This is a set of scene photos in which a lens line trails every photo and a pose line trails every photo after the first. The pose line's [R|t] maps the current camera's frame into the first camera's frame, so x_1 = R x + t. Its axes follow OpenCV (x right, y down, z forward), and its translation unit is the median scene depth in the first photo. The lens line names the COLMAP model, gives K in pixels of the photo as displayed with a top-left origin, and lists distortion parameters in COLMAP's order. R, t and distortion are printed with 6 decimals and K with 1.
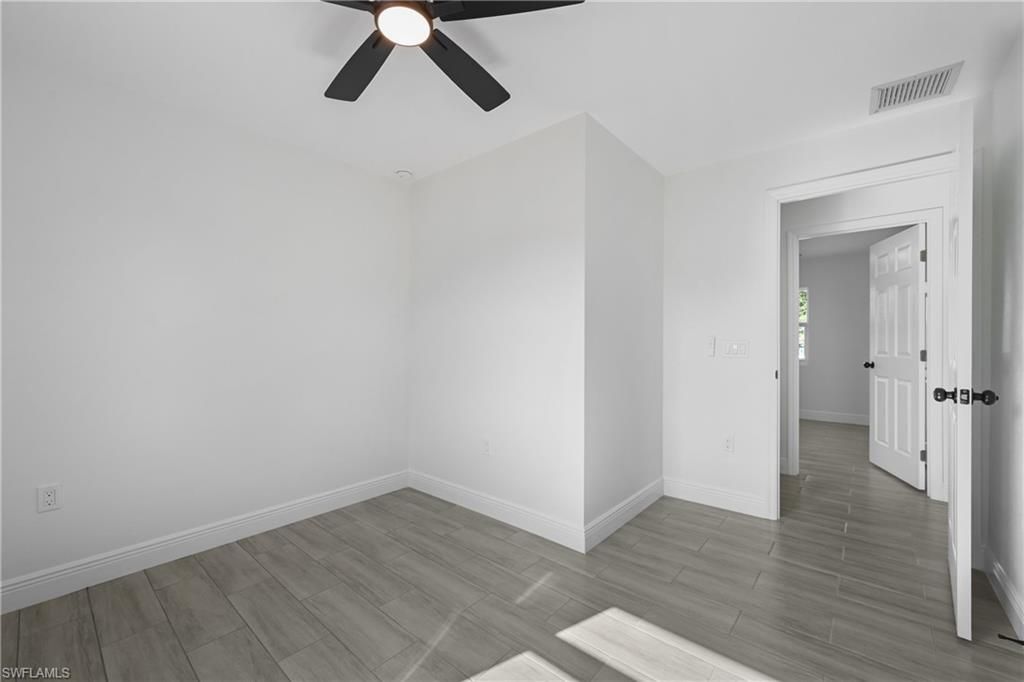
lens RADIAL K [[408.6, 0, 510.8], [0, 408.6, 347.4], [0, 0, 1]] dist [0.011552, -0.000007]
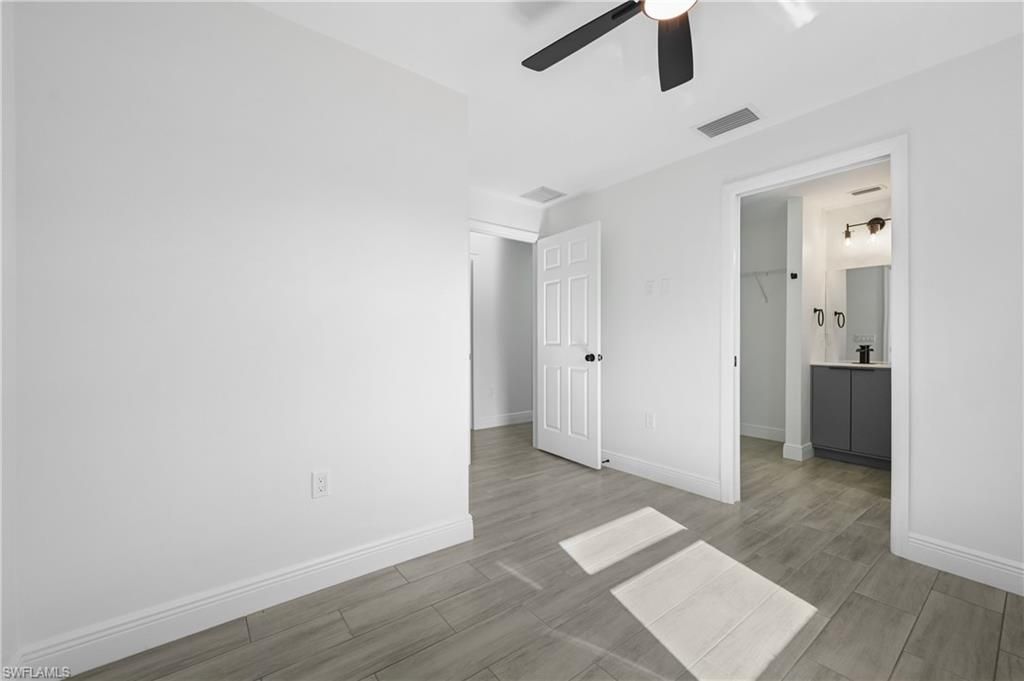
lens RADIAL K [[408.6, 0, 506.9], [0, 408.6, 341.5], [0, 0, 1]] dist [0.011552, -0.000007]
pose [[0.216114, 0.000328, 0.976368, -0.918059], [-0.002623, 0.999997, 0.000245, 0.013930], [-0.976365, -0.002614, 0.216114, 0.804682]]
